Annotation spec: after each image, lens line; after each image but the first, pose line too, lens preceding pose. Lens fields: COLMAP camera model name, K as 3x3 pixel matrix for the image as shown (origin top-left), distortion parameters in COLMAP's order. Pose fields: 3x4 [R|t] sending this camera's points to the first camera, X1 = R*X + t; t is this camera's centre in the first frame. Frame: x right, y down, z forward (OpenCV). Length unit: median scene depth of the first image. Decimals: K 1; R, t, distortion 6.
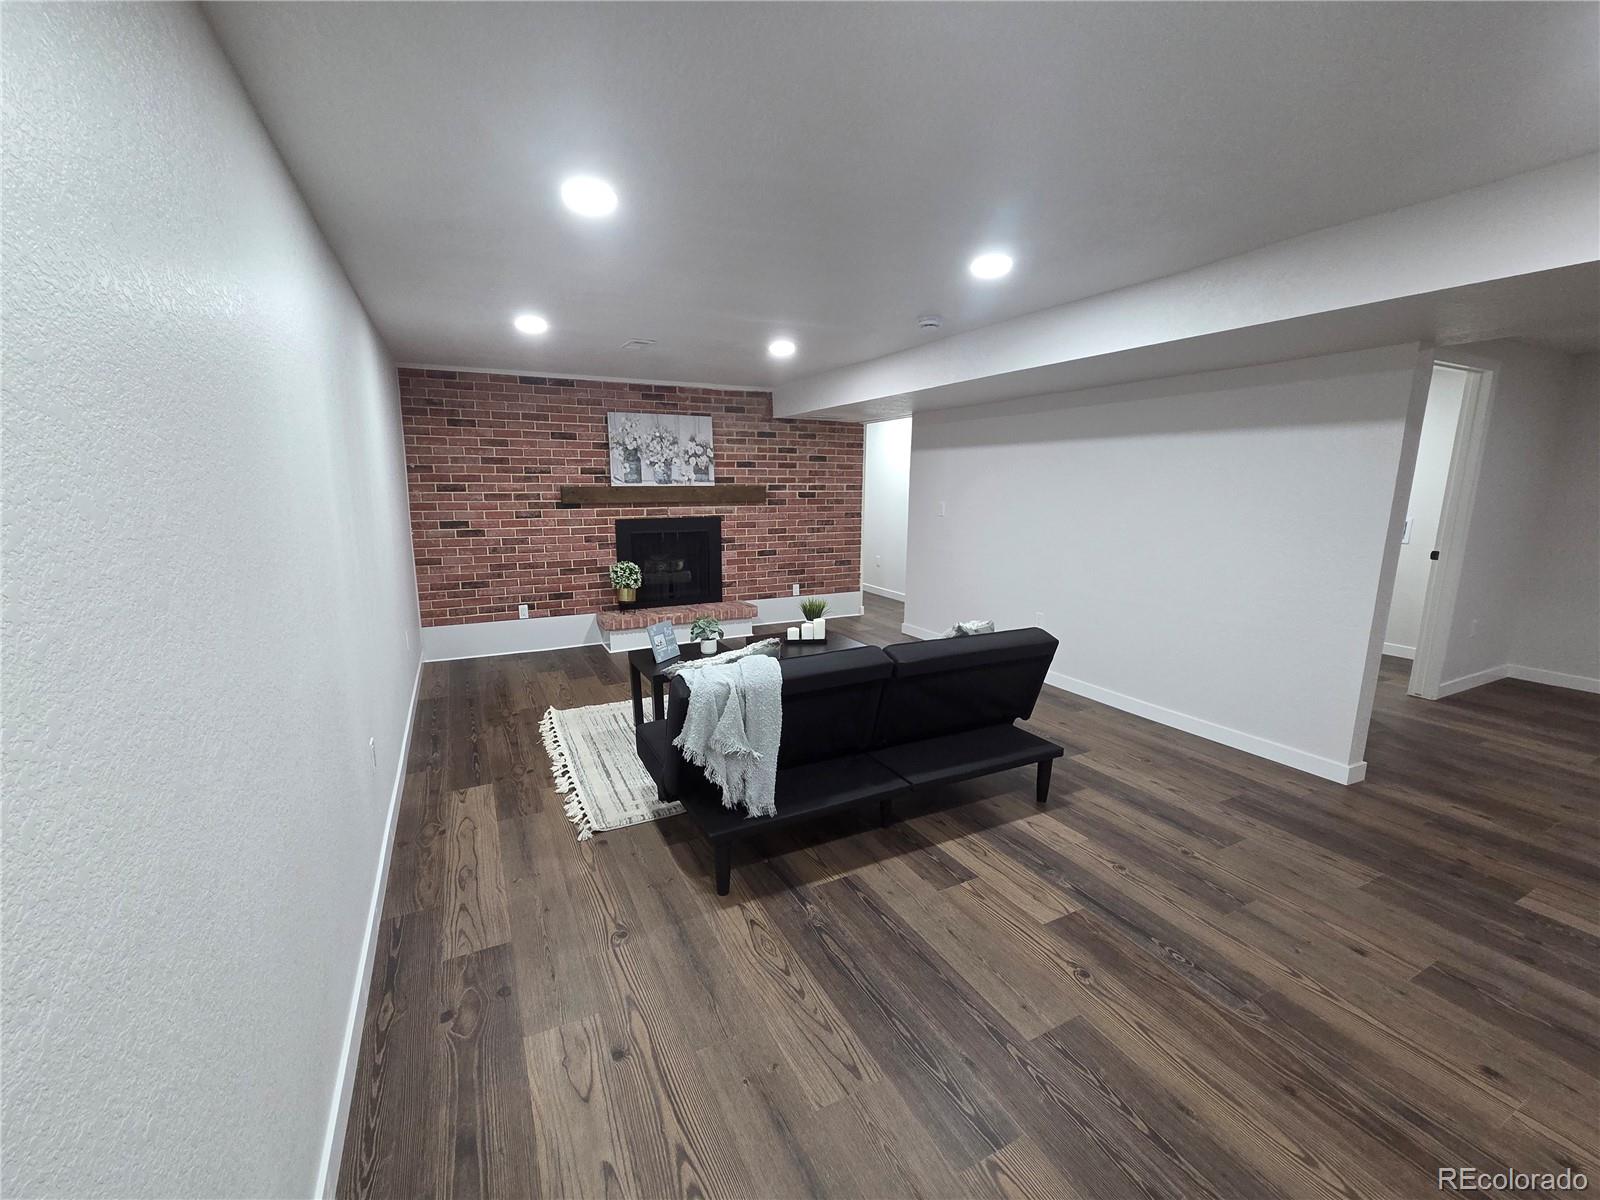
lens RADIAL K [[653.7, 0, 792.4], [0, 653.7, 601.7], [0, 0, 1]] dist [0.003219, -0.000593]
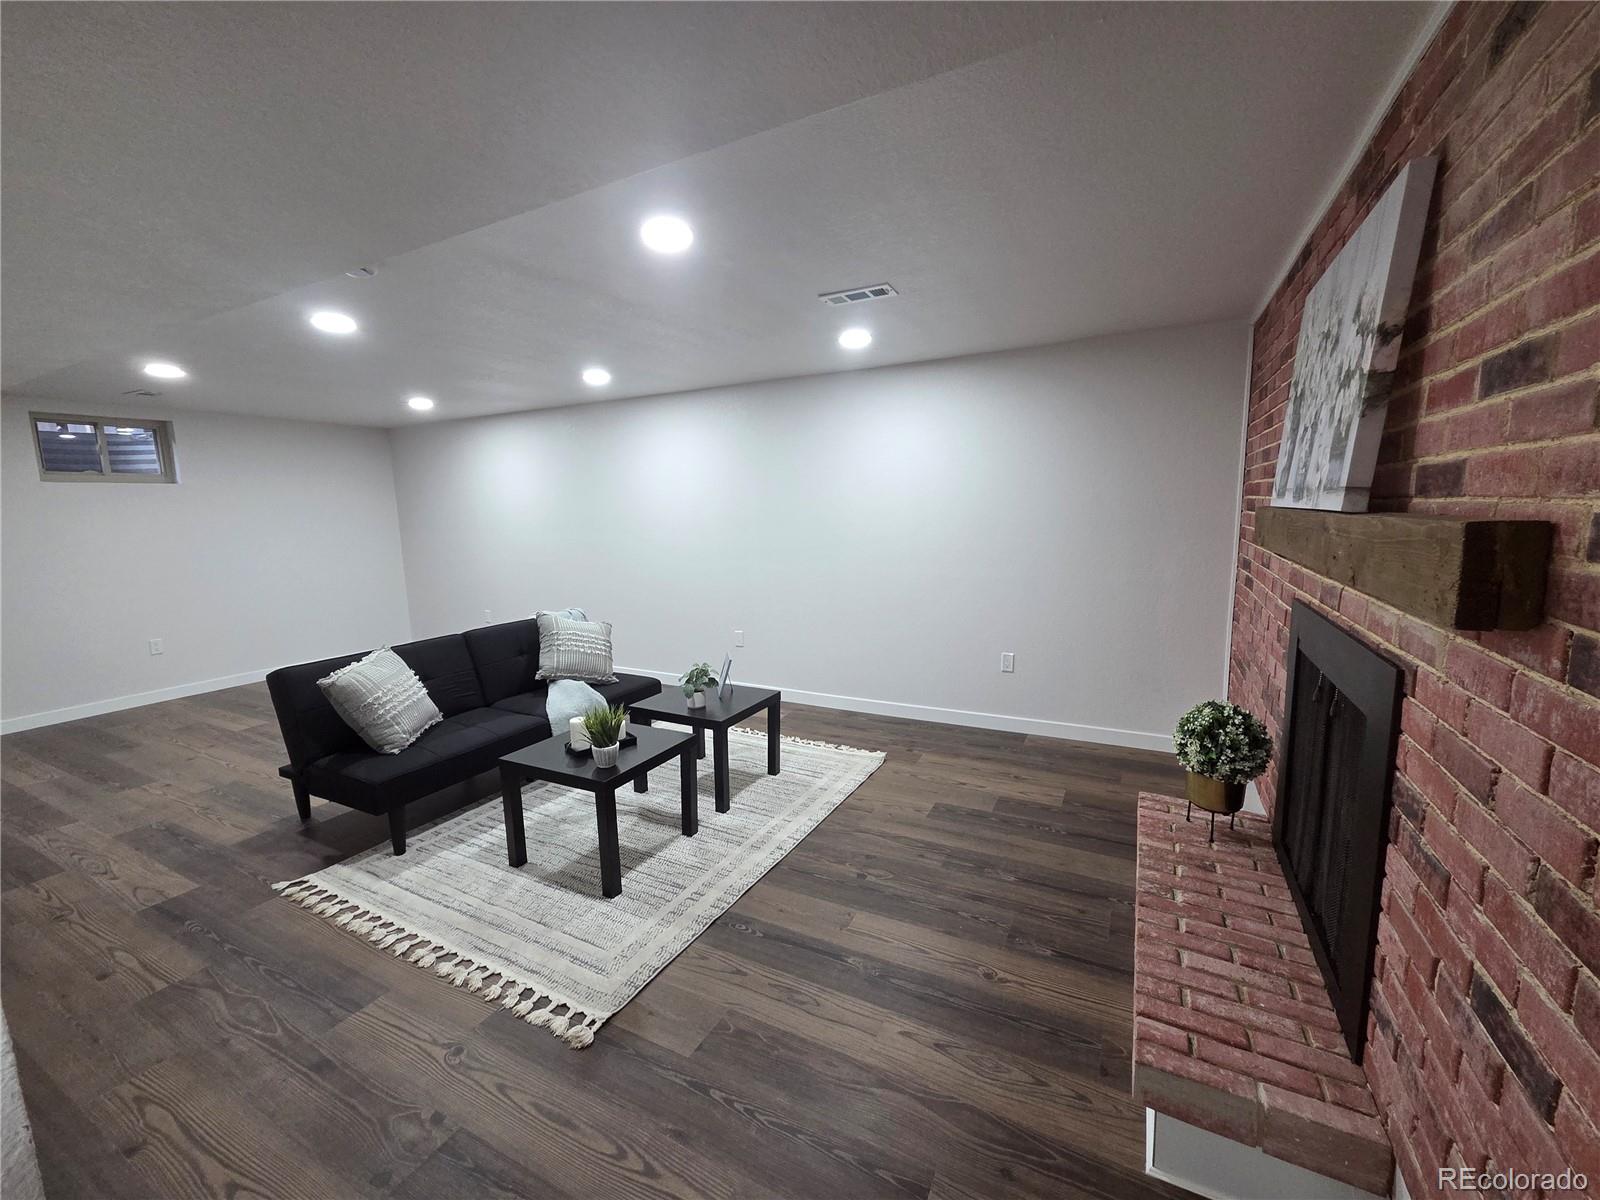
lens RADIAL K [[653.7, 0, 792.4], [0, 653.7, 601.7], [0, 0, 1]] dist [0.003219, -0.000593]
pose [[-0.817463, 0.099164, -0.567381, 0.158709], [-0.082947, 0.954532, 0.286336, -0.202661], [0.569978, 0.281132, -0.772069, 1.121215]]
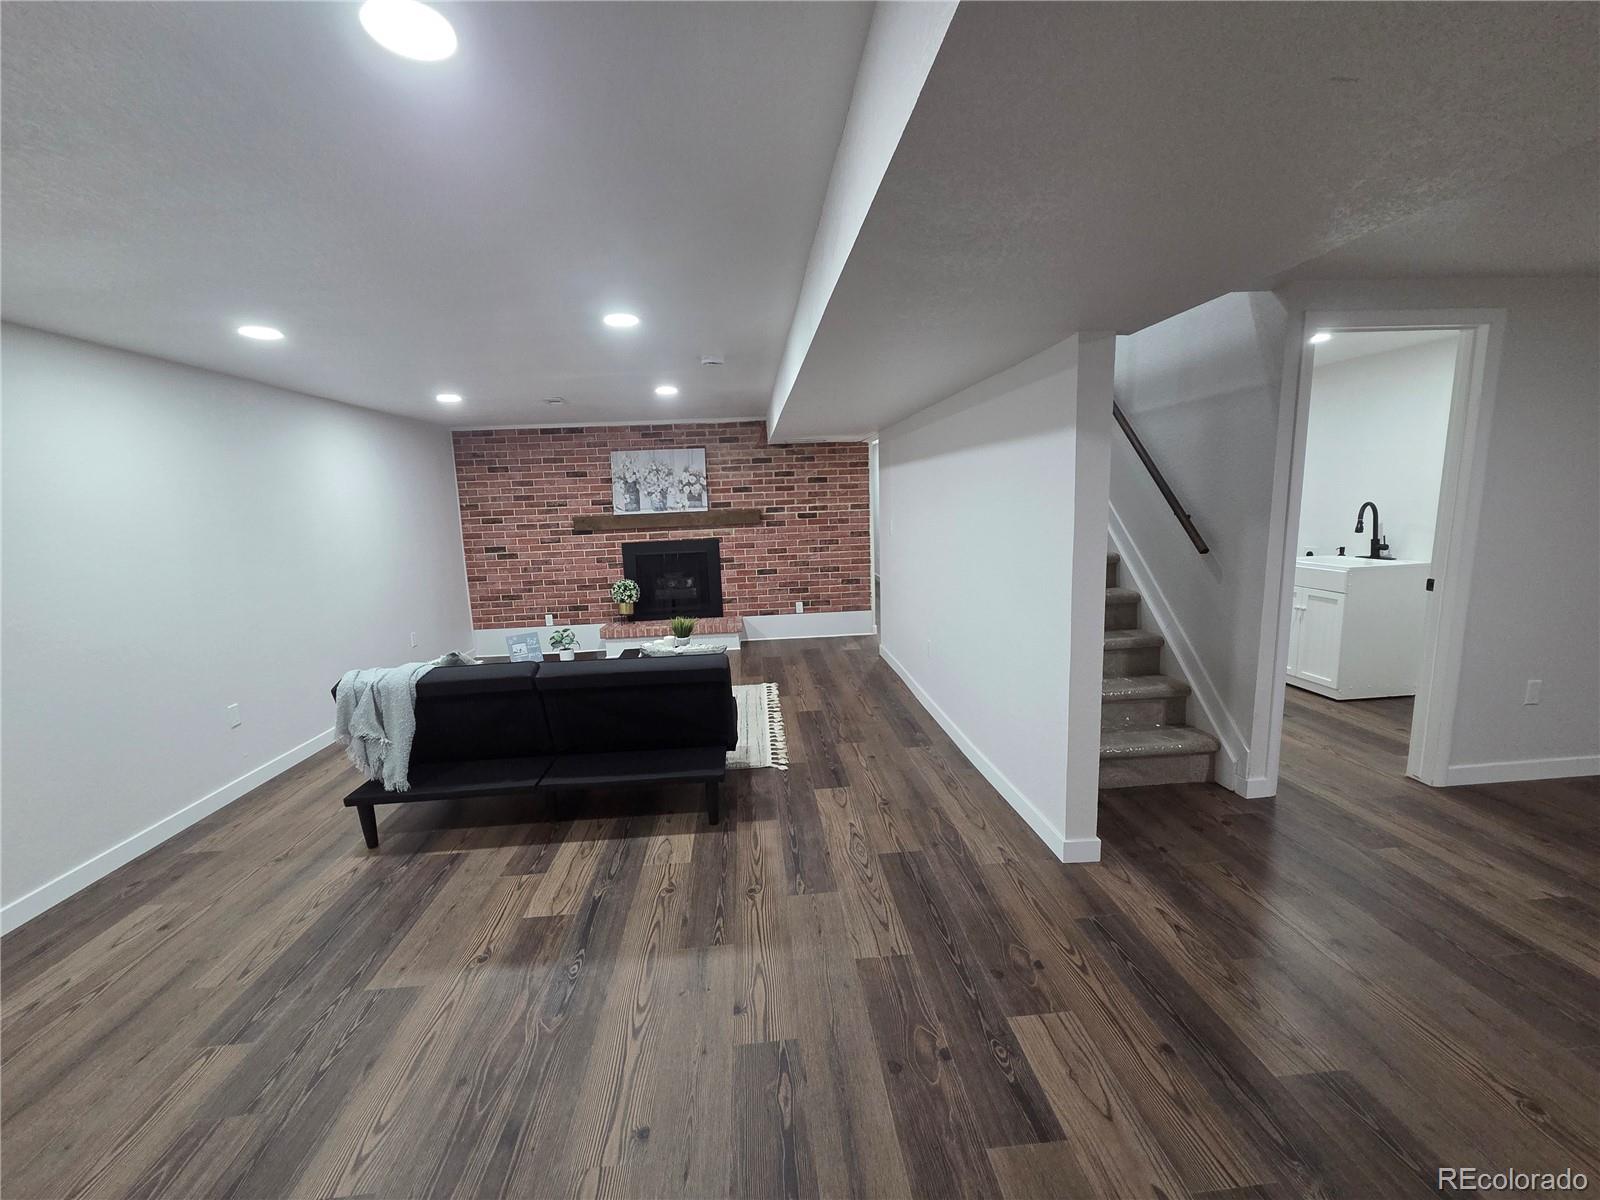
lens RADIAL K [[653.7, 0, 792.4], [0, 653.7, 601.7], [0, 0, 1]] dist [0.003219, -0.000593]
pose [[0.922822, 0.022471, -0.384570, 0.457807], [-0.028871, 0.999524, -0.010876, -0.018149], [0.384142, 0.021139, 0.923032, 0.049517]]
